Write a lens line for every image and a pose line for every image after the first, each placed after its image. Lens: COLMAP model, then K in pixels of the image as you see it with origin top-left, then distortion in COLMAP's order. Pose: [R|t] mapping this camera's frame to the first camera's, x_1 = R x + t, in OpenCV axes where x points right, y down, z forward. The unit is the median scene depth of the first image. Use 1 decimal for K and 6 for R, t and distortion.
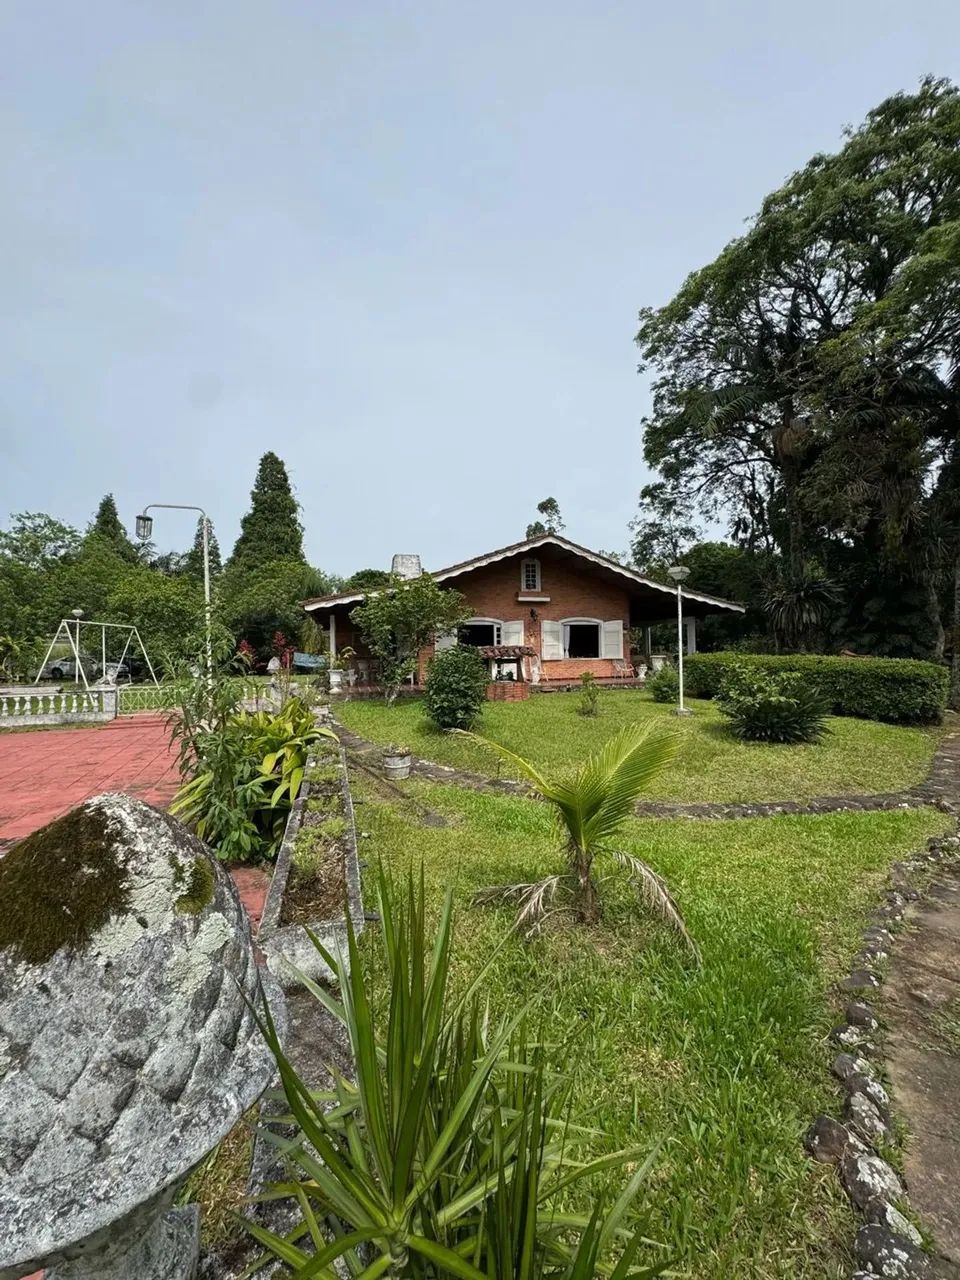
lens RADIAL K [[518.0, 0, 481.8], [0, 518.0, 639.1], [0, 0, 1]] dist [-0.001844, -0.000103]
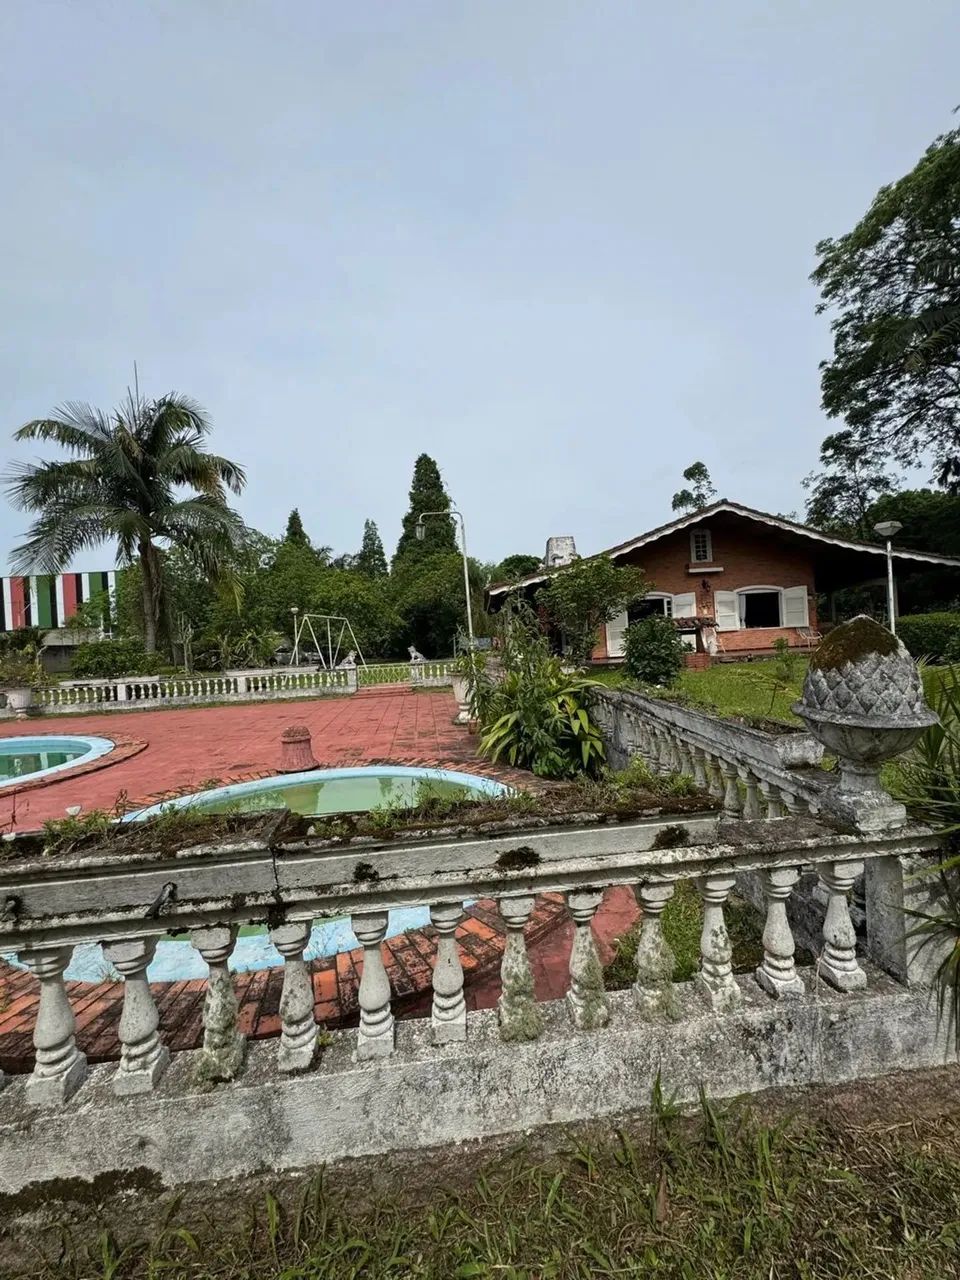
lens RADIAL K [[518.0, 0, 480.8], [0, 518.0, 640.5], [0, 0, 1]] dist [-0.001844, -0.000103]
pose [[0.964134, -0.040130, -0.262364, -0.054957], [0.049353, 0.998370, 0.028654, 0.007067], [0.260786, -0.040575, 0.964543, -0.062236]]
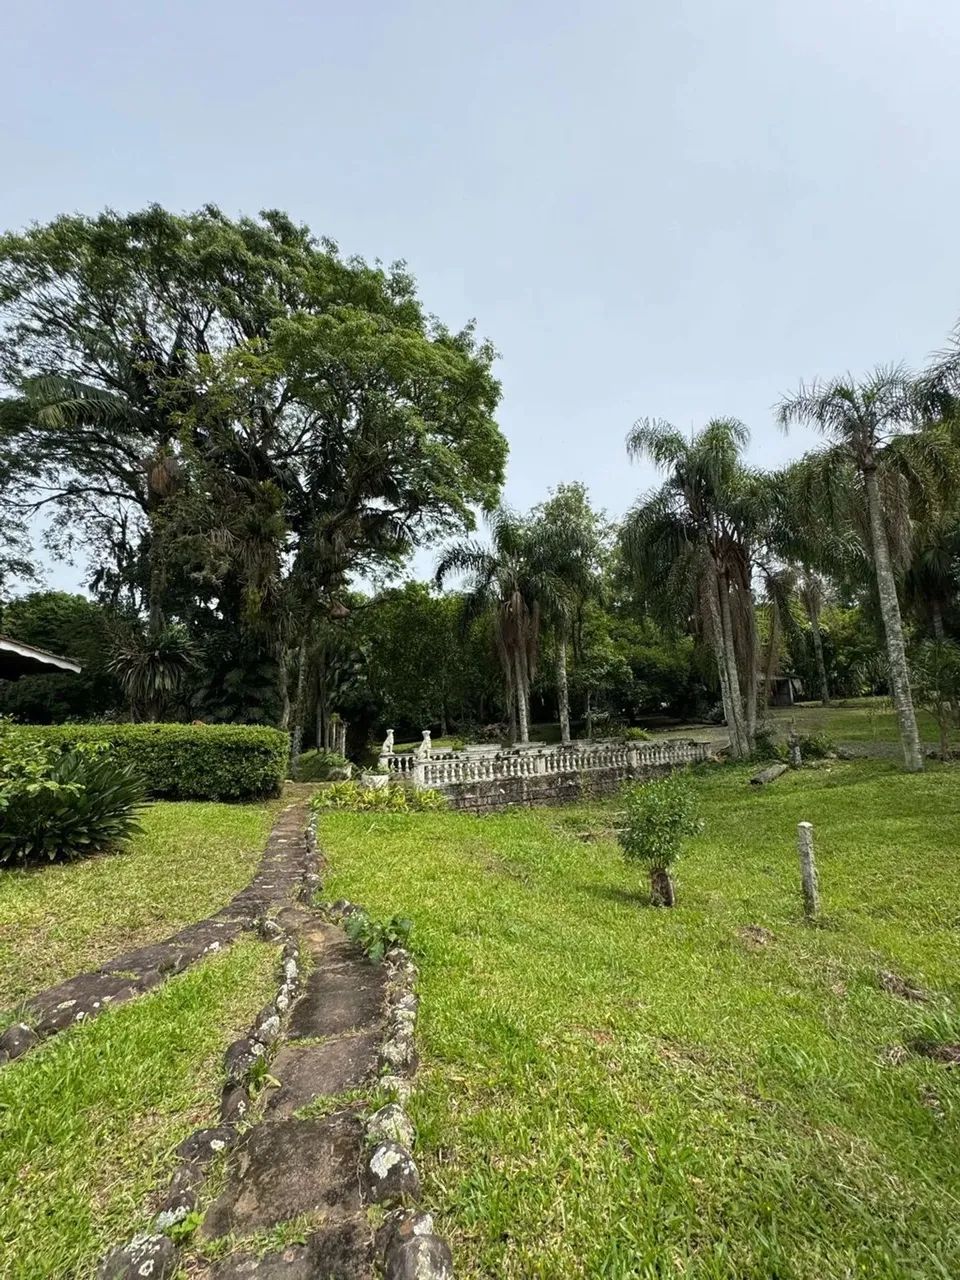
lens RADIAL K [[518.0, 0, 477.6], [0, 518.0, 639.5], [0, 0, 1]] dist [-0.001844, -0.000103]
pose [[0.479530, 0.139927, 0.866297, 0.119502], [0.001670, 0.987058, -0.160358, 0.020405], [-0.877524, 0.078343, 0.473090, 0.127344]]
